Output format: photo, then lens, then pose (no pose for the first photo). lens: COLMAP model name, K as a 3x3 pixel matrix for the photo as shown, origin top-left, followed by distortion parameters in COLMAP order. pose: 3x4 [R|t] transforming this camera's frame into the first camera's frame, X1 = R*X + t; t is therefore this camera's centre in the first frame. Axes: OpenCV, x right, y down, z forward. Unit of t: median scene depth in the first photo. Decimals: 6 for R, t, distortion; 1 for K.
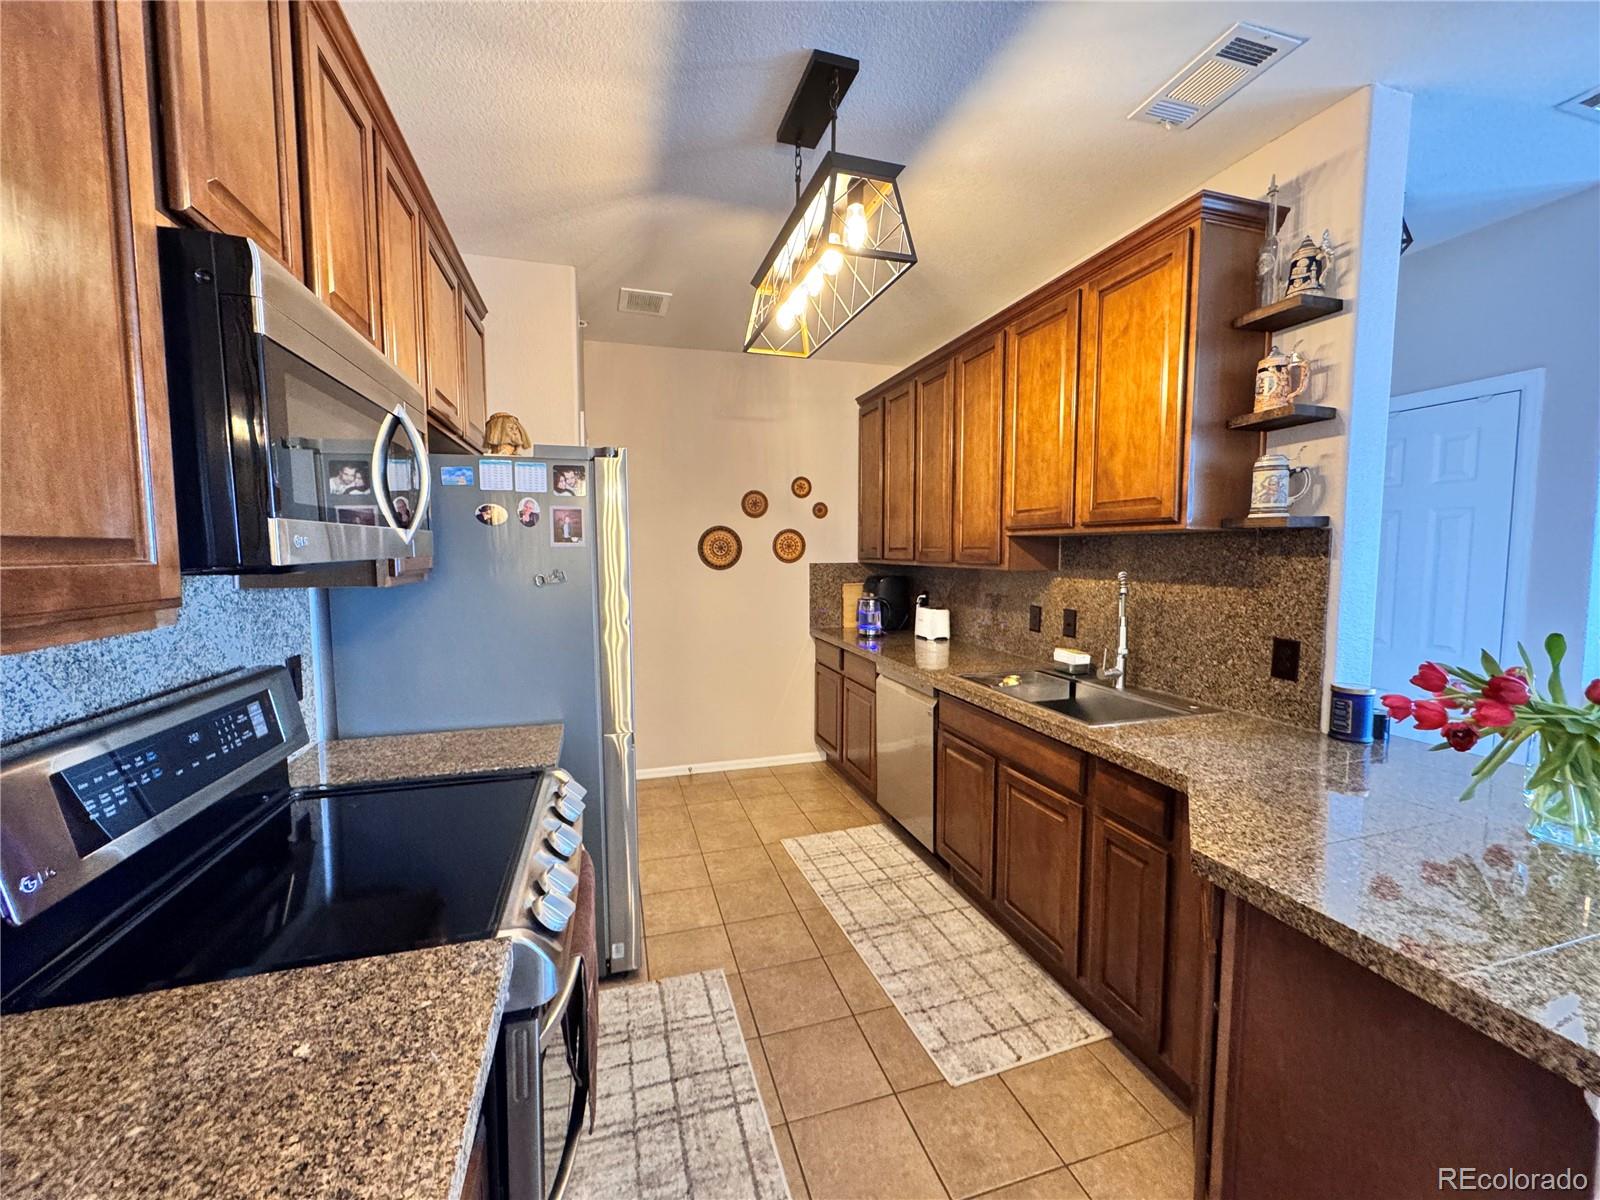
lens RADIAL K [[638.8, 0, 800.3], [0, 638.8, 596.9], [0, 0, 1]] dist [-0.002055, 0.000434]
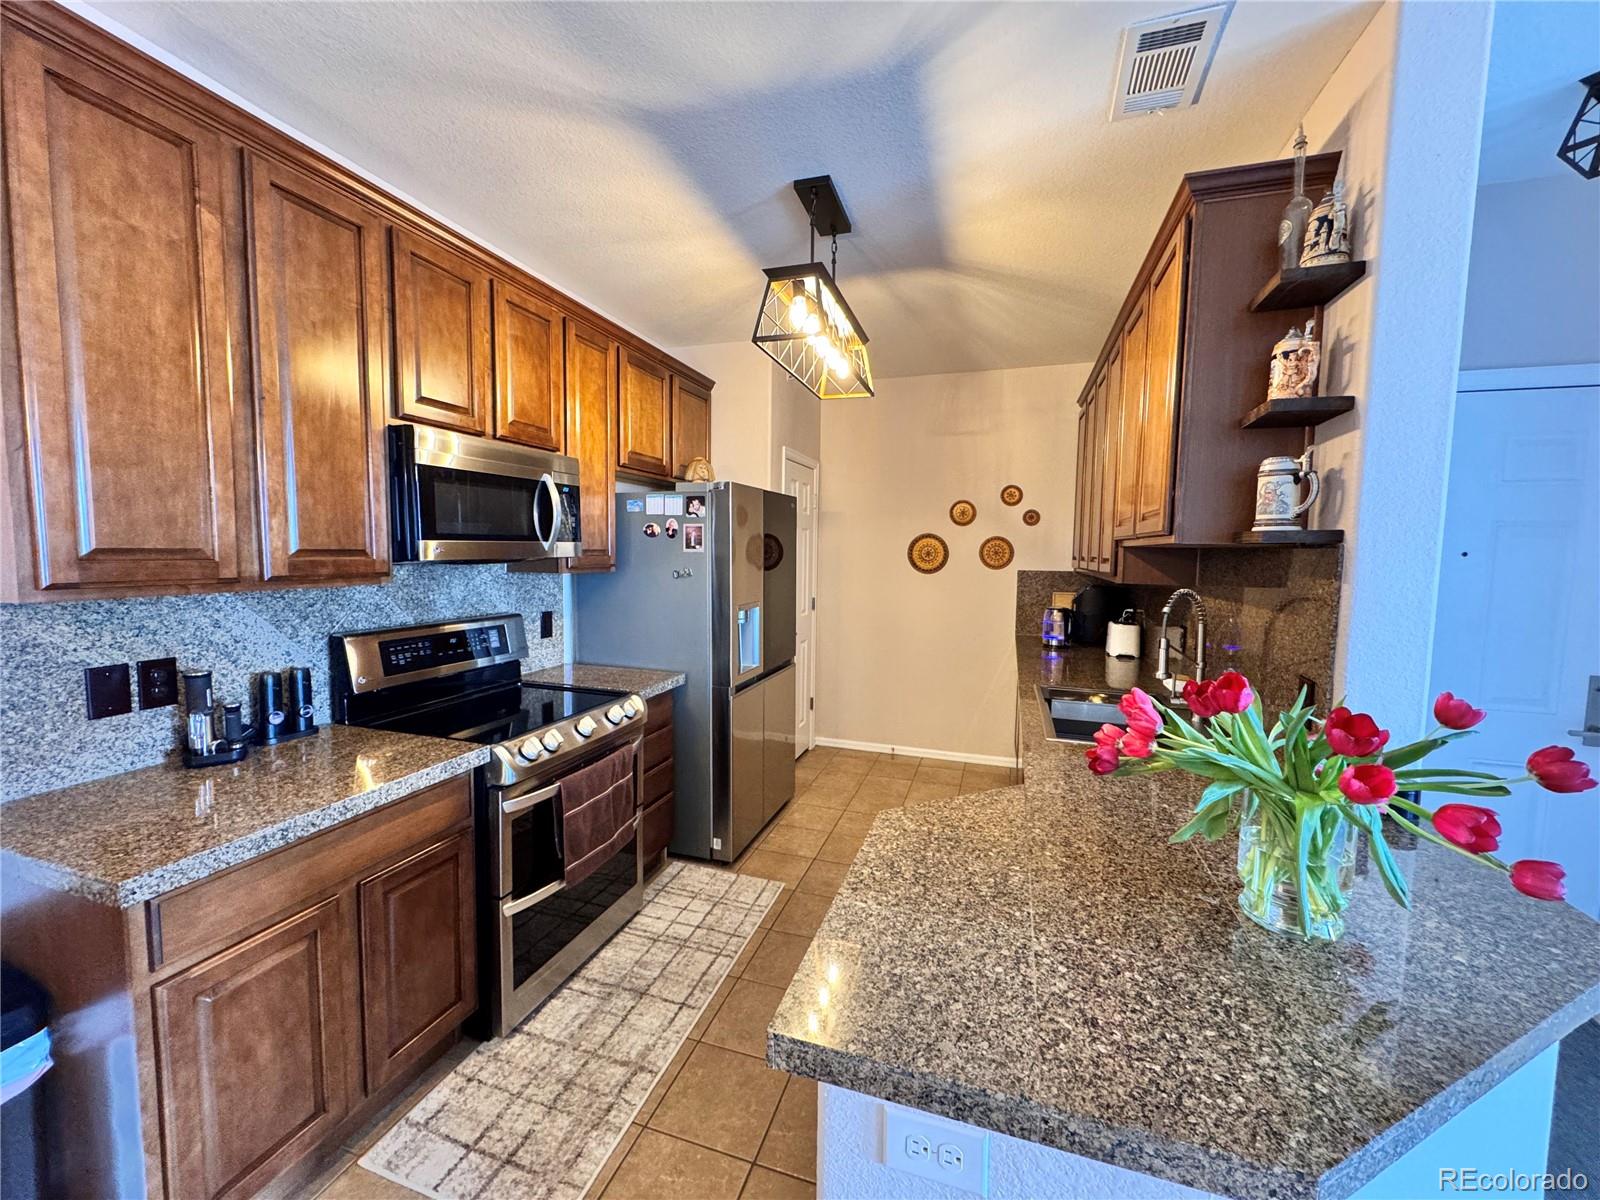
lens RADIAL K [[638.8, 0, 800.3], [0, 638.8, 596.9], [0, 0, 1]] dist [-0.002055, 0.000434]
pose [[0.819238, 0.056192, -0.570695, 0.703921], [-0.058026, 0.998203, 0.014990, -0.013475], [0.570511, 0.020835, 0.821026, -0.052811]]
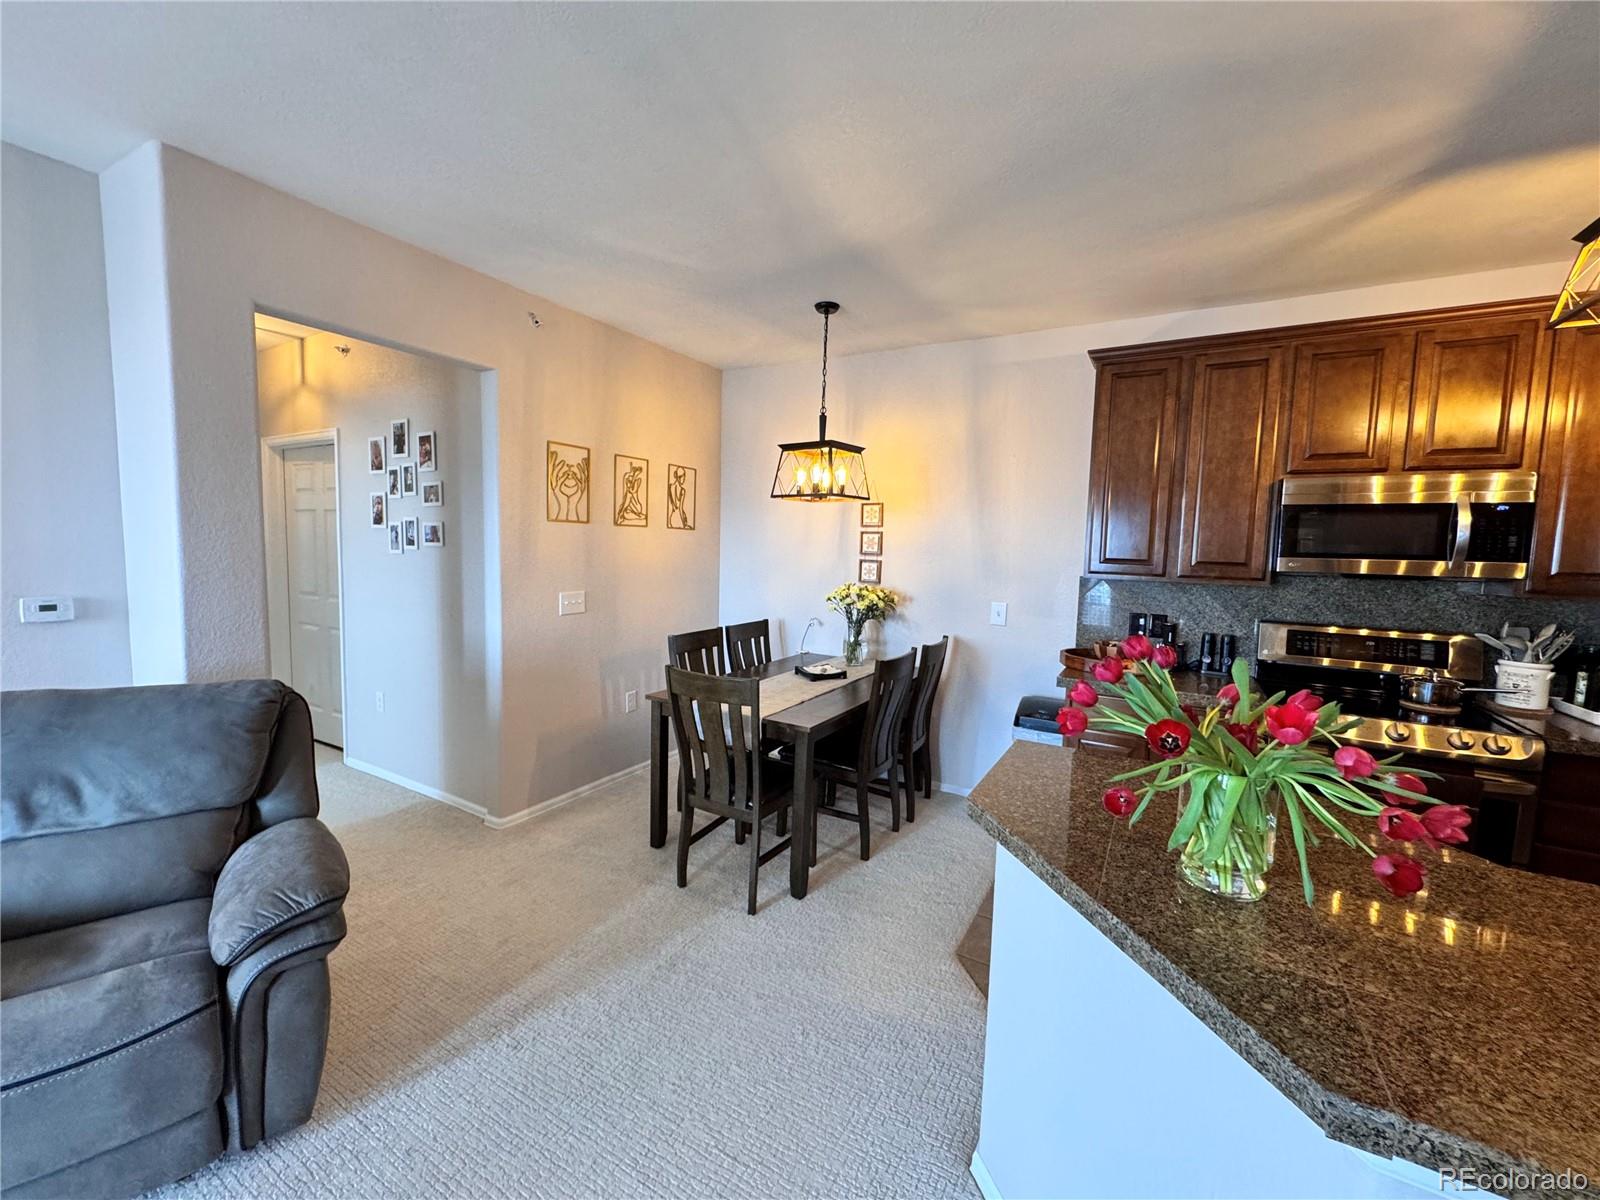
lens RADIAL K [[638.8, 0, 800.3], [0, 638.8, 596.9], [0, 0, 1]] dist [-0.002055, 0.000434]
pose [[-0.726932, 0.036922, -0.685716, 1.417420], [-0.077212, 0.987827, 0.135041, -0.074630], [0.682355, 0.151111, -0.715233, 0.722276]]
